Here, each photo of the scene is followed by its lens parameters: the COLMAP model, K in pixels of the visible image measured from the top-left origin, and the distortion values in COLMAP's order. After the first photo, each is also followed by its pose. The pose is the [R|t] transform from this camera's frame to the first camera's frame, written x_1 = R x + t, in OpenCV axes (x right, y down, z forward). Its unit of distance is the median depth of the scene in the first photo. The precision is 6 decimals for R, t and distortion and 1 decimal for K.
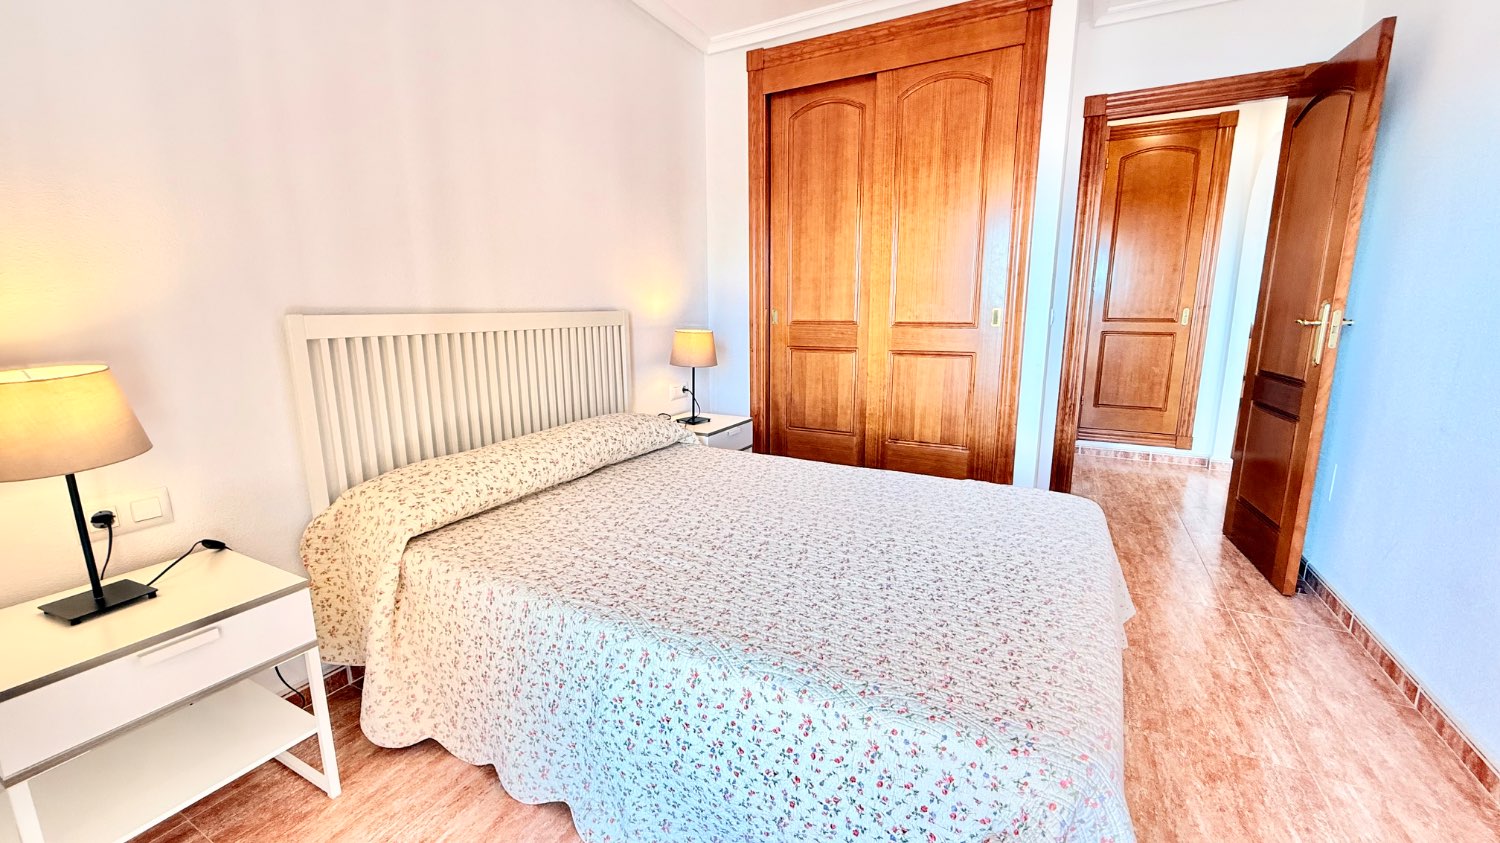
lens RADIAL K [[596.9, 0, 746.5], [0, 596.9, 419.8], [0, 0, 1]] dist [-0.000280, 0.000272]
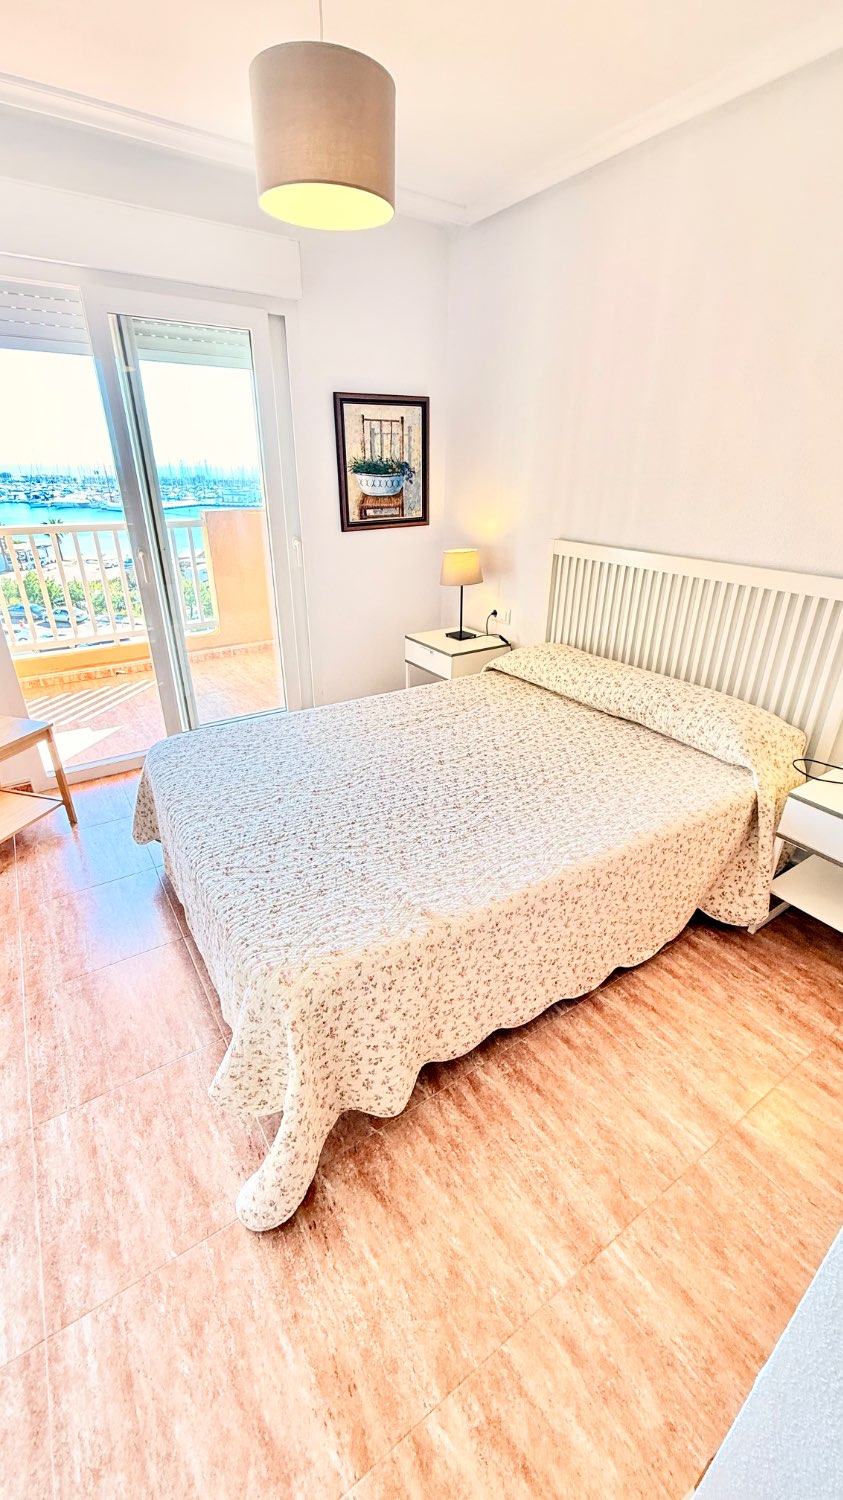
lens RADIAL K [[596.9, 0, 423.1], [0, 596.9, 741.2], [0, 0, 1]] dist [-0.000280, 0.000272]
pose [[-0.477045, 0.369333, -0.797510, 0.753659], [-0.170352, 0.851351, 0.496166, -0.336043], [0.862212, 0.372551, -0.343216, 1.046242]]
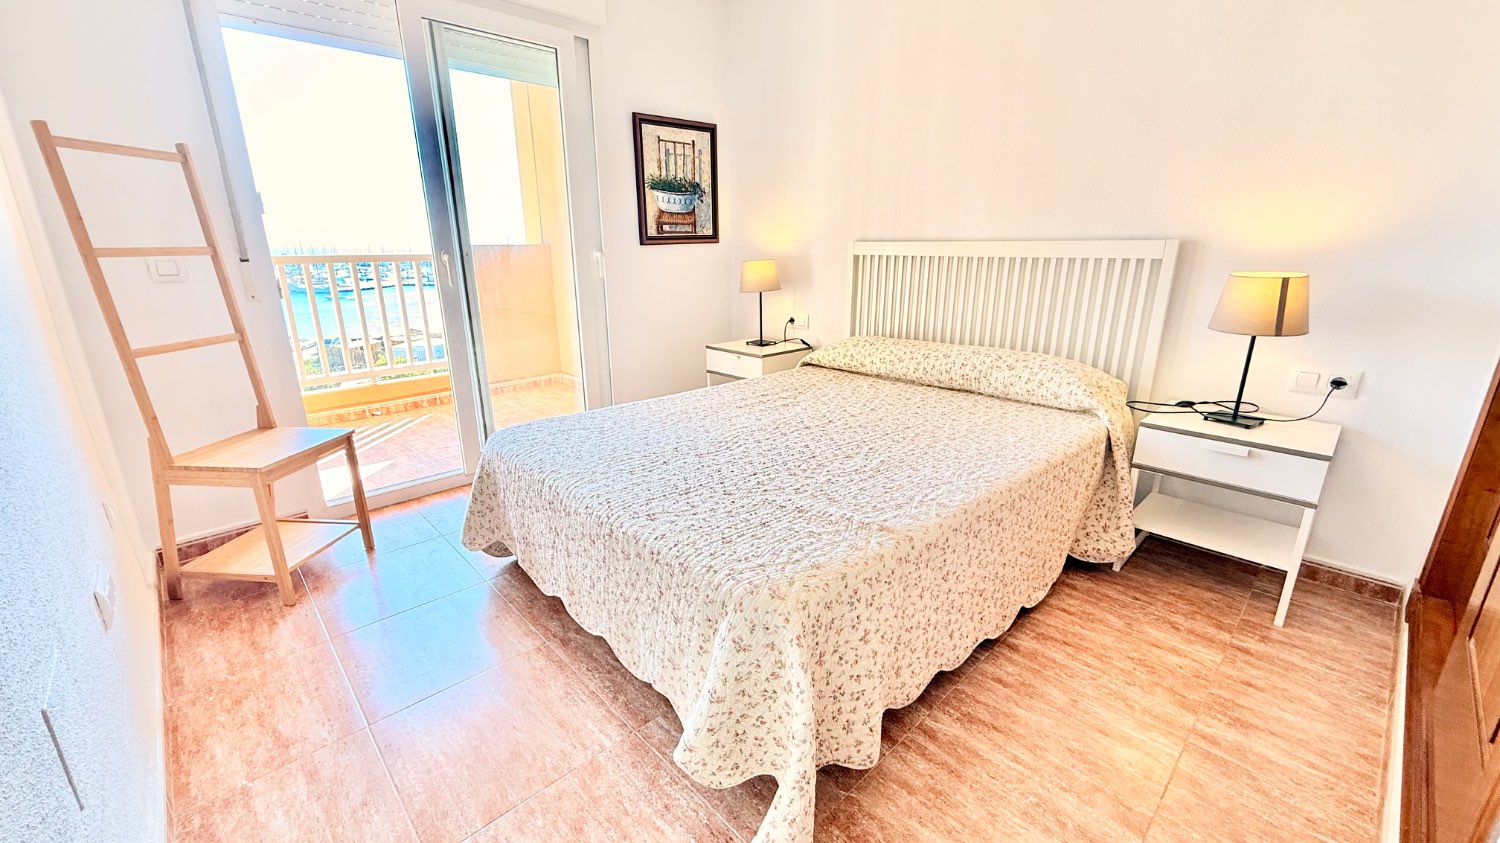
lens RADIAL K [[596.9, 0, 745.1], [0, 596.9, 416.2], [0, 0, 1]] dist [-0.000280, 0.000272]
pose [[-0.313691, 0.269484, -0.910481, 0.865583], [-0.172437, 0.926768, 0.333715, -0.164678], [0.933736, 0.261684, -0.244250, 0.899302]]
